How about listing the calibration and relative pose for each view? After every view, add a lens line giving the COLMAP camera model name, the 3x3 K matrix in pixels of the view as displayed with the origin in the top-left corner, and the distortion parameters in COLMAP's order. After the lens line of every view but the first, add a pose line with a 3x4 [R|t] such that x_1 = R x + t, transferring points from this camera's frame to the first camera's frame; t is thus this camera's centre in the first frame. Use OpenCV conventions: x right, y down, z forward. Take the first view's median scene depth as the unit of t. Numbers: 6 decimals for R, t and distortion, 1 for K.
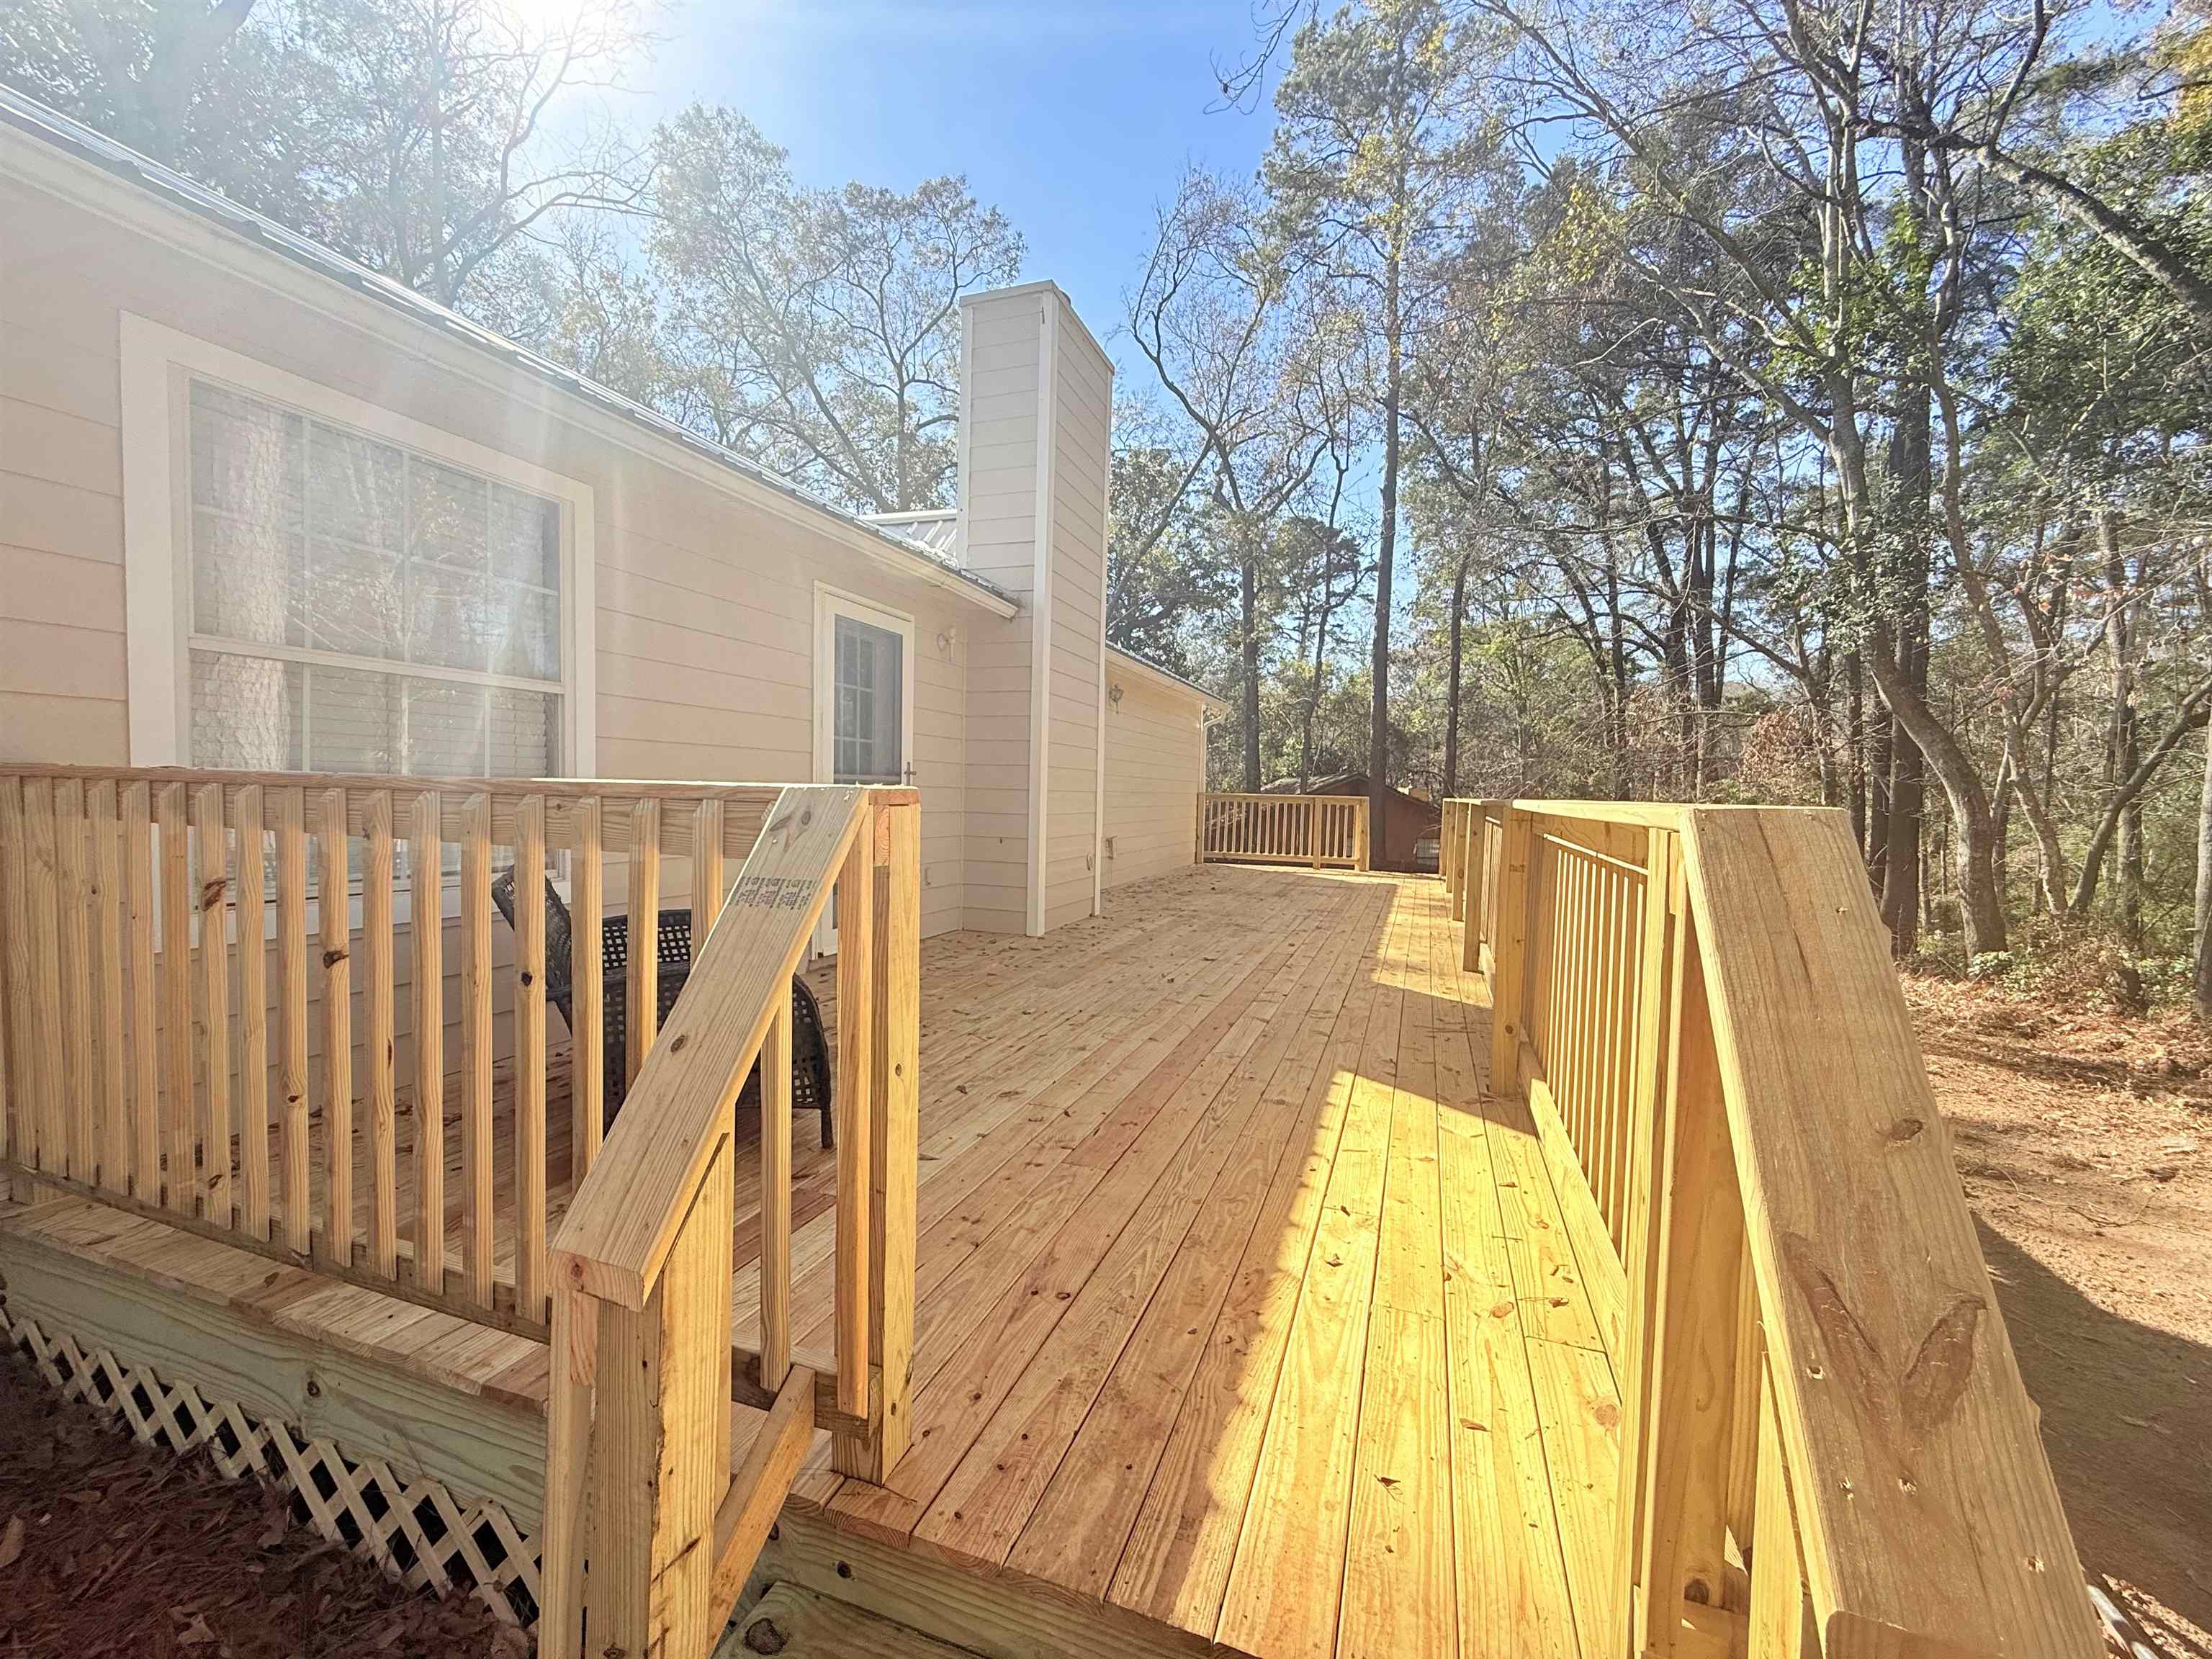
lens RADIAL K [[887.1, 0, 1096.3], [0, 887.1, 831.0], [0, 0, 1]] dist [-0.001311, 0.000020]
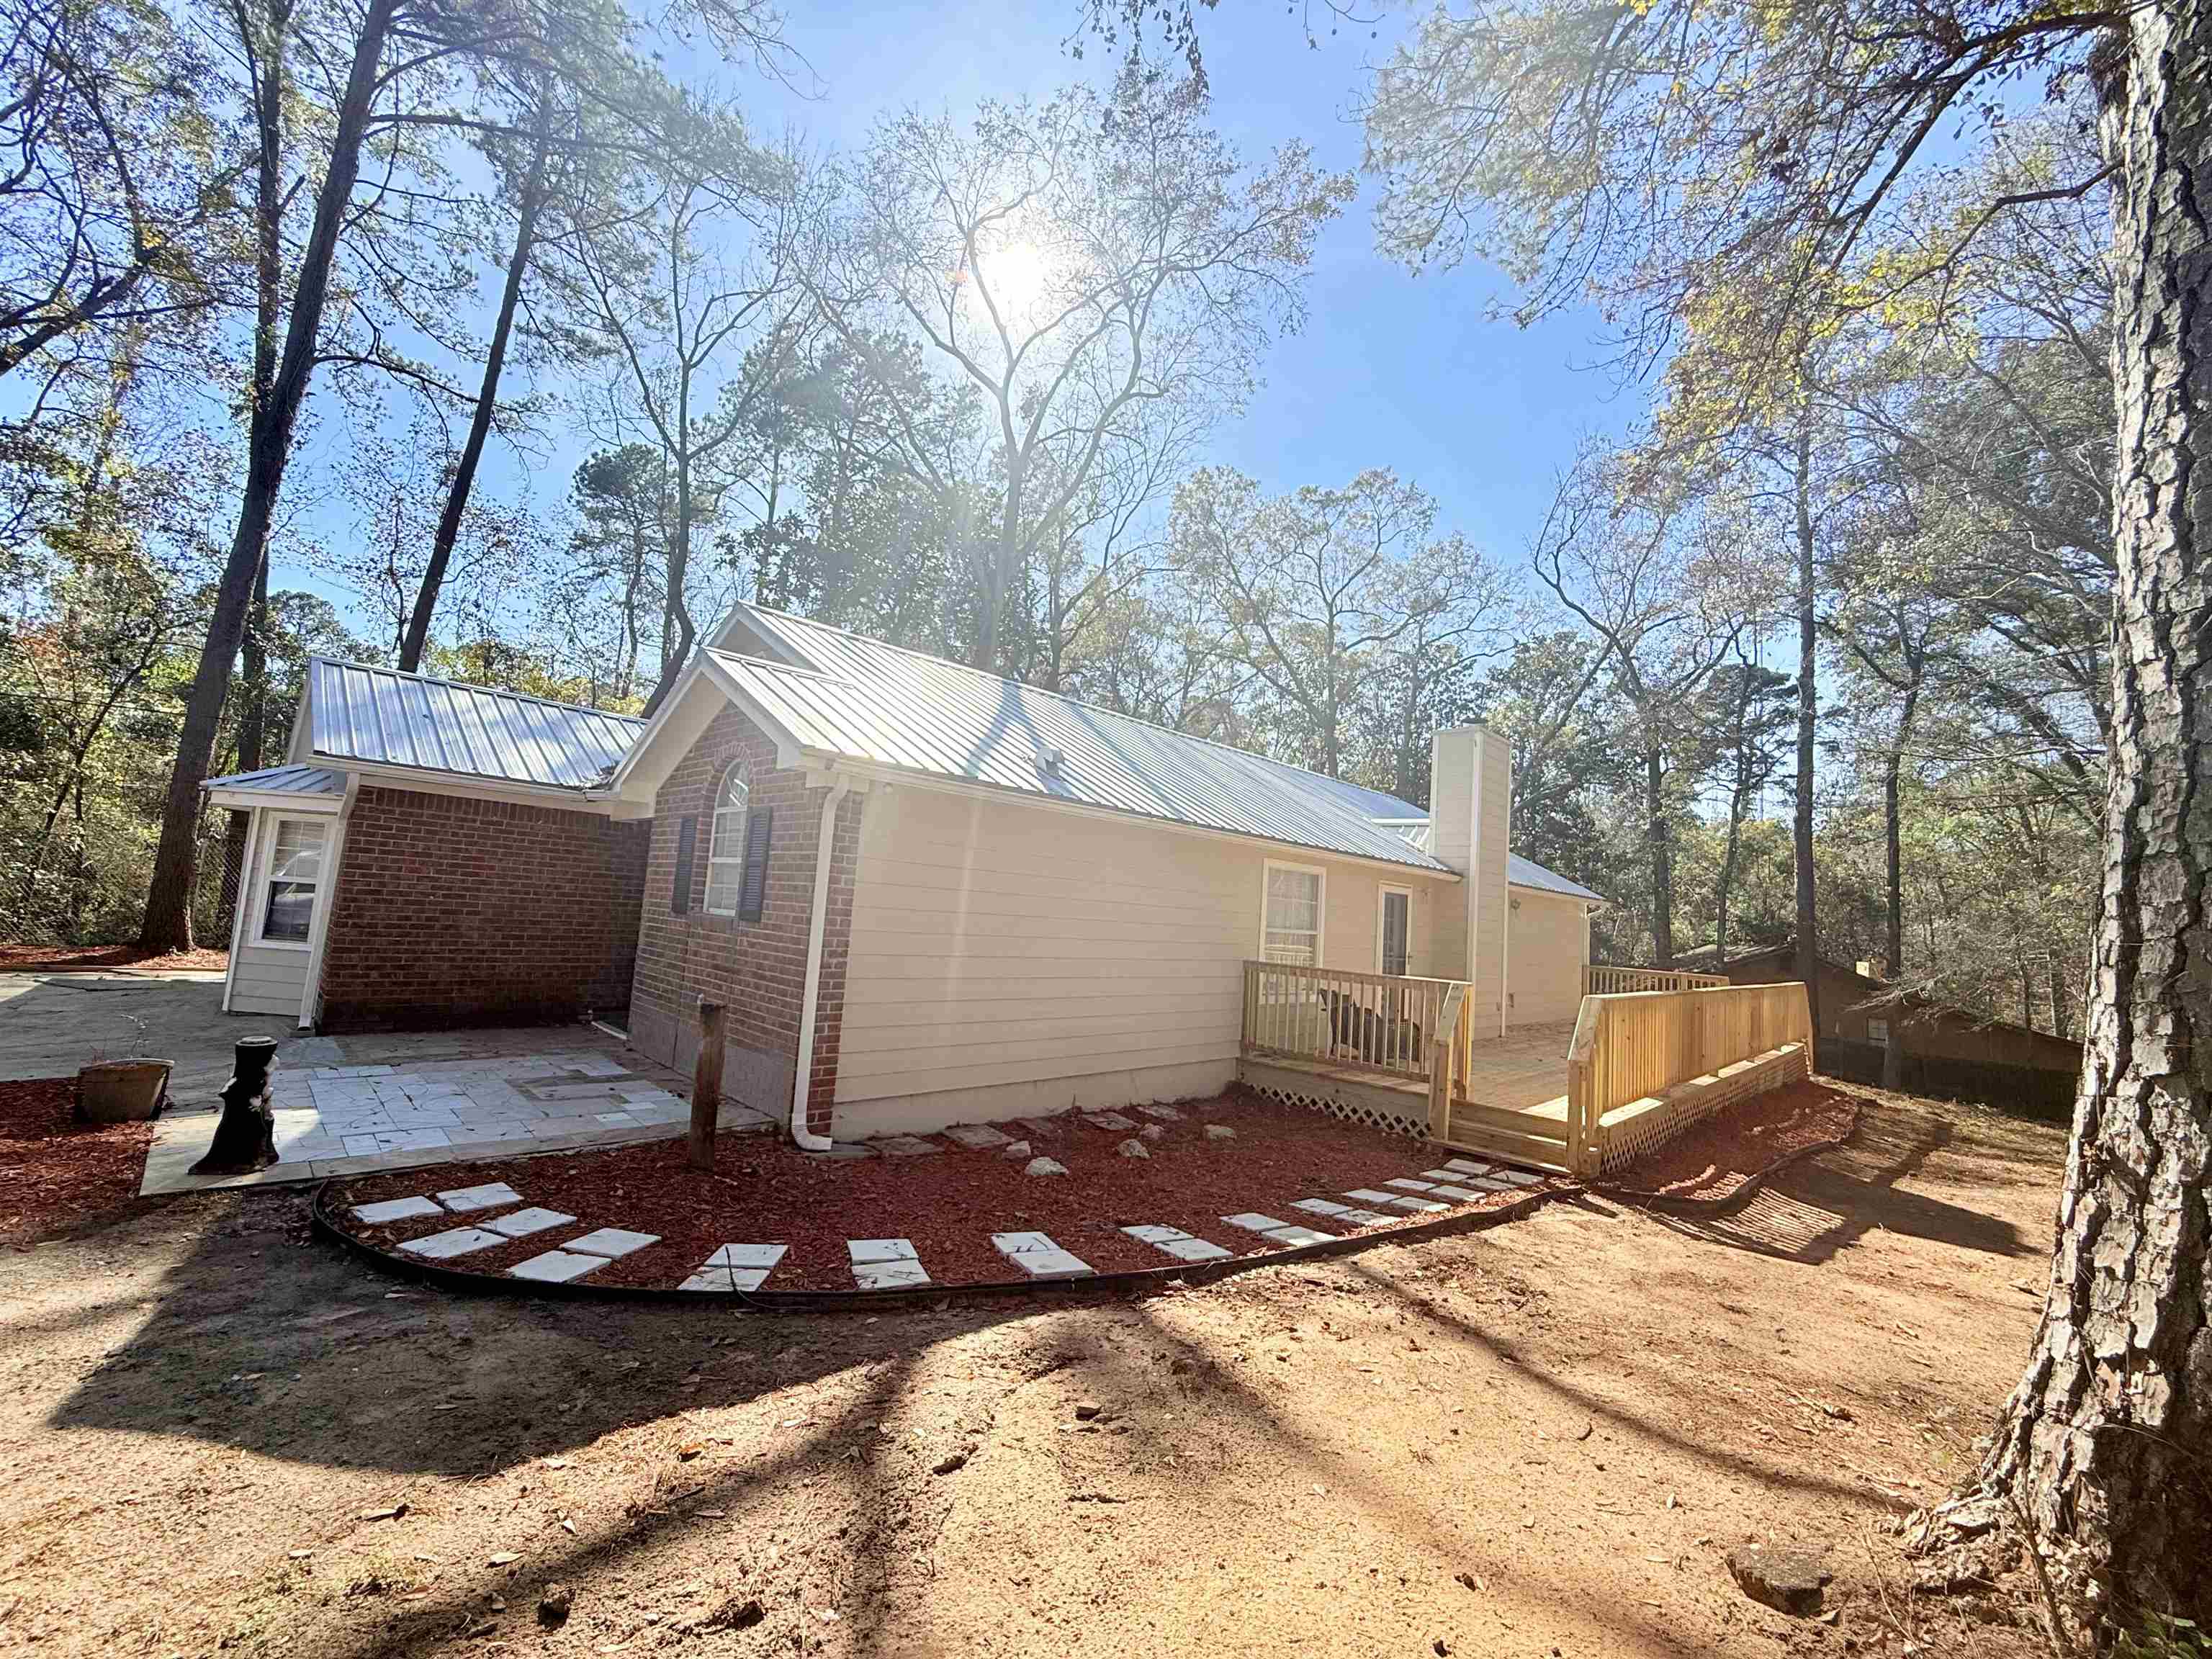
lens RADIAL K [[887.1, 0, 1096.3], [0, 887.1, 831.0], [0, 0, 1]] dist [-0.001311, 0.000020]
pose [[0.911106, 0.003559, -0.412156, -0.002542], [-0.066961, 0.987957, -0.139492, -0.002617], [0.406696, 0.154690, 0.900372, -0.249163]]
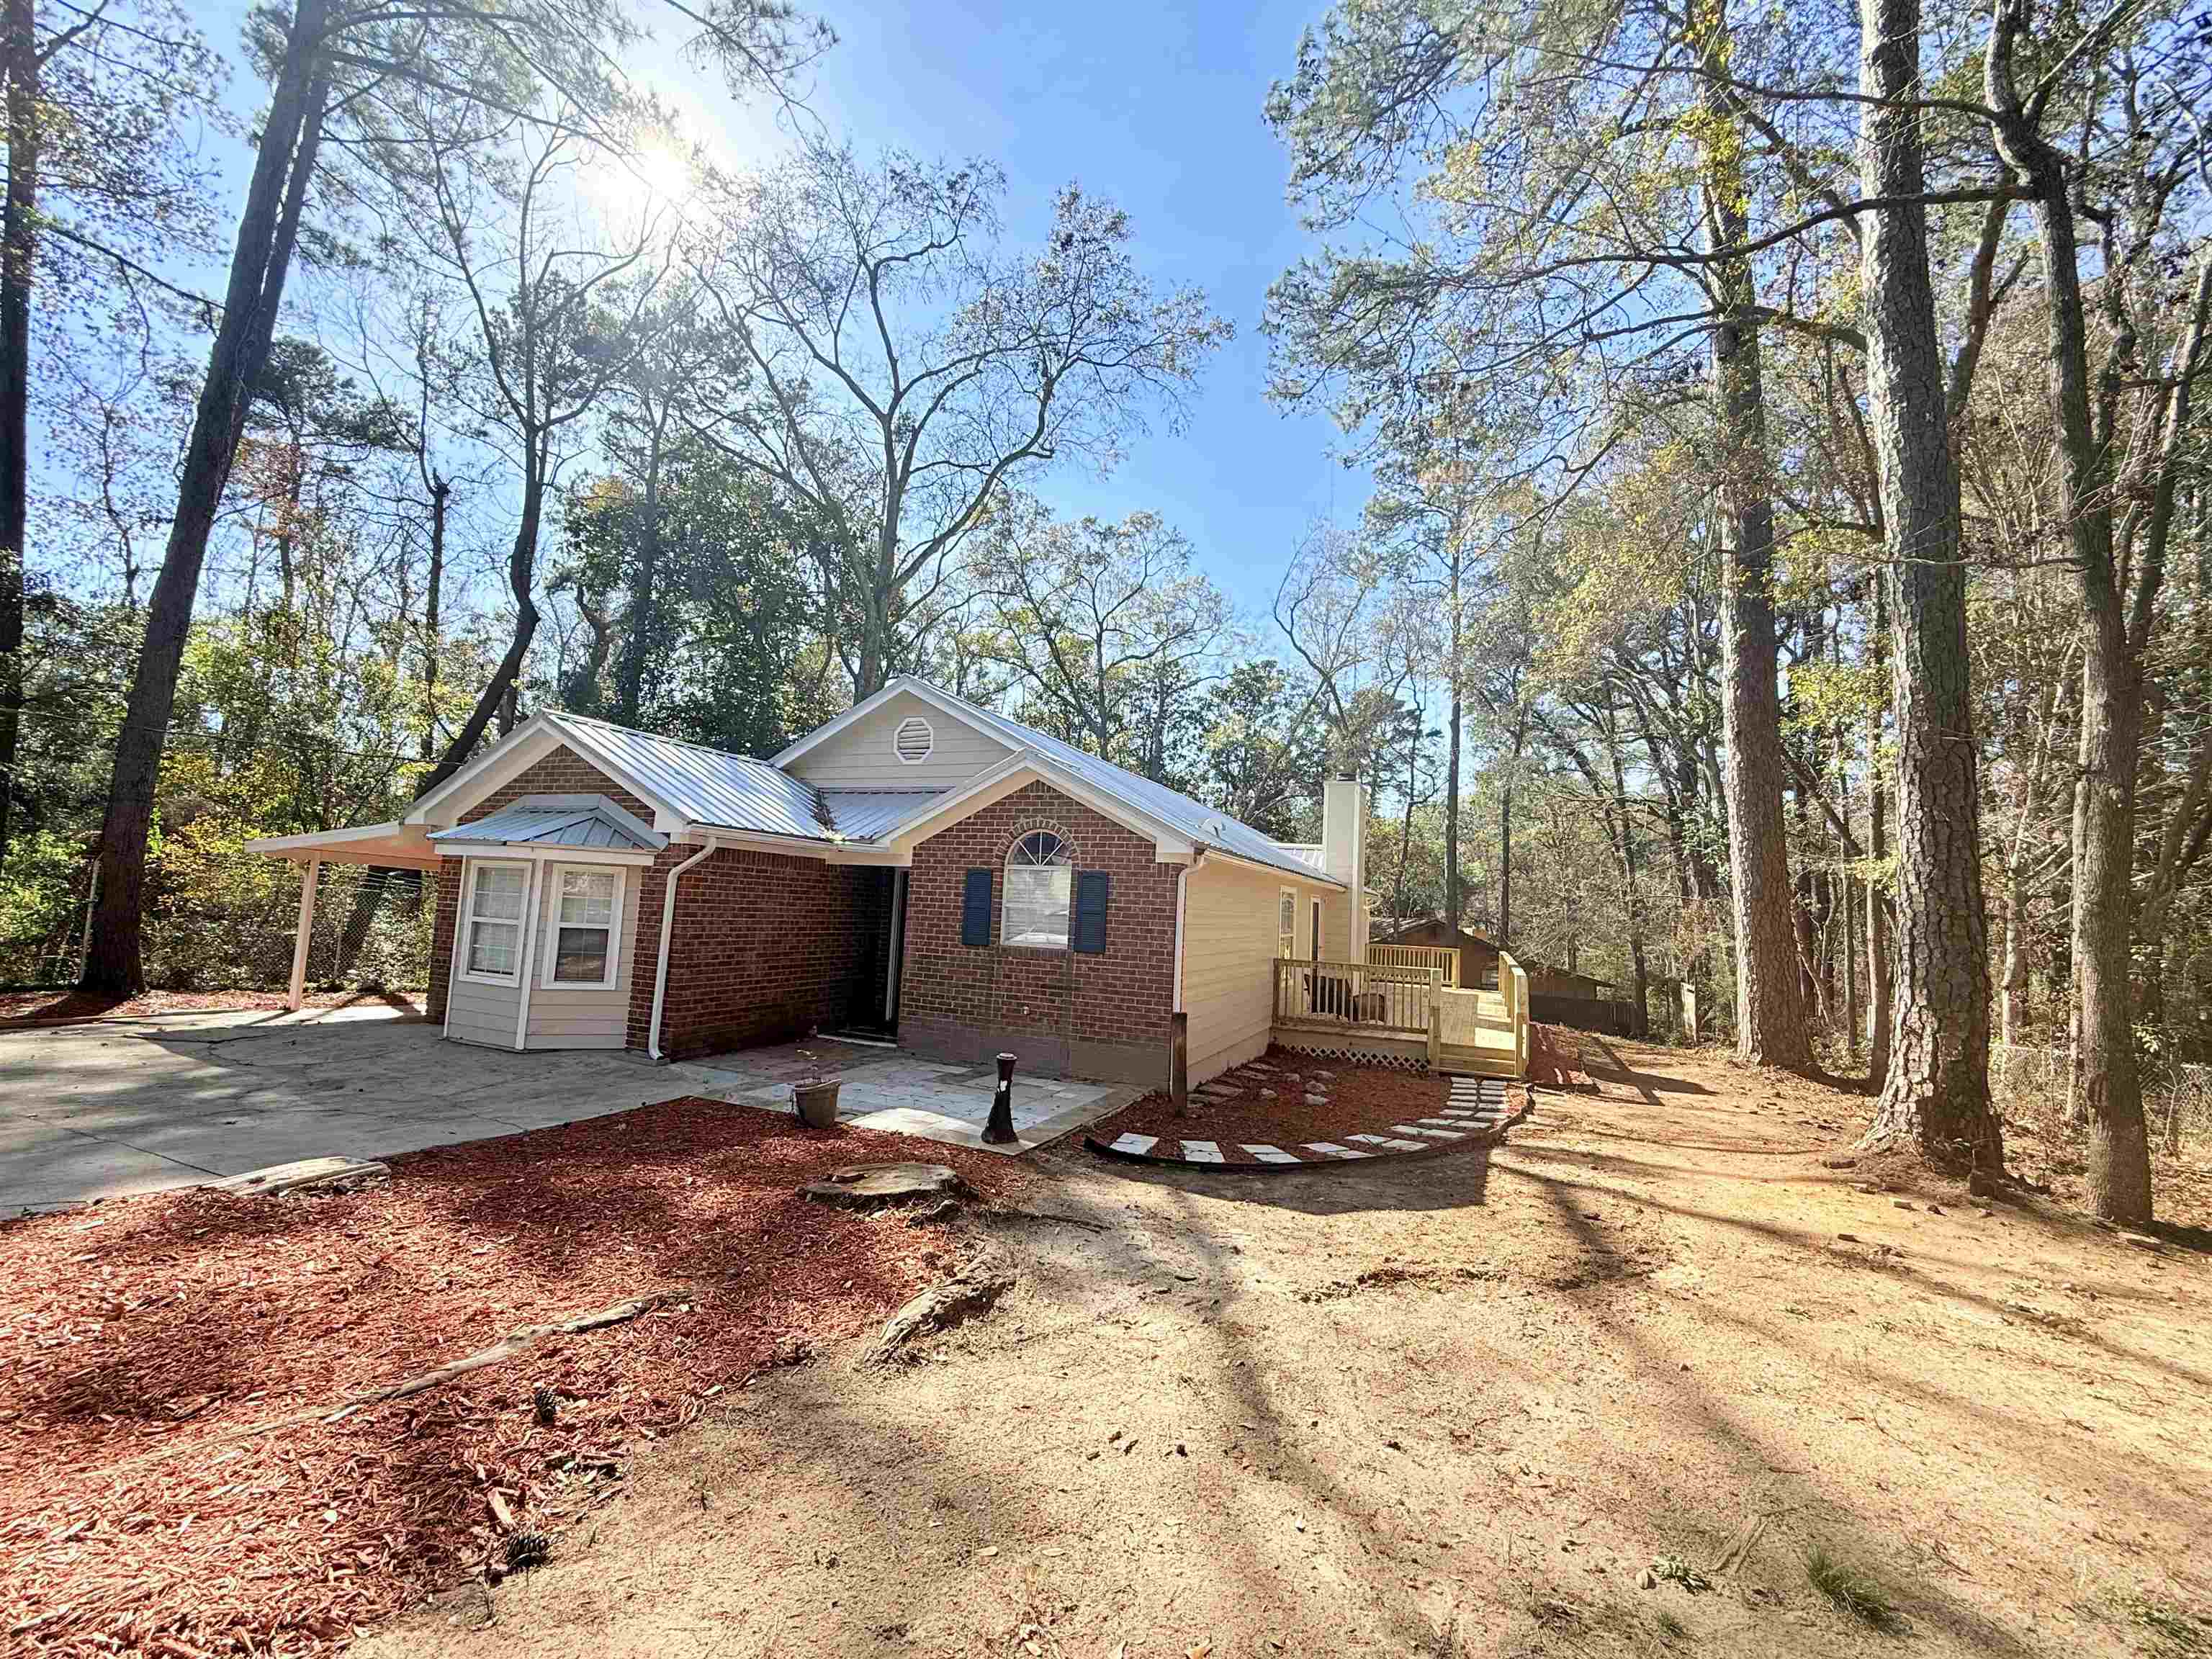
lens RADIAL K [[887.1, 0, 1096.3], [0, 887.1, 831.0], [0, 0, 1]] dist [-0.001311, 0.000020]
pose [[0.998284, 0.023971, -0.053424, -0.155715], [-0.030765, 0.991010, -0.130201, -0.007367], [0.049823, 0.131621, 0.990047, -0.396556]]
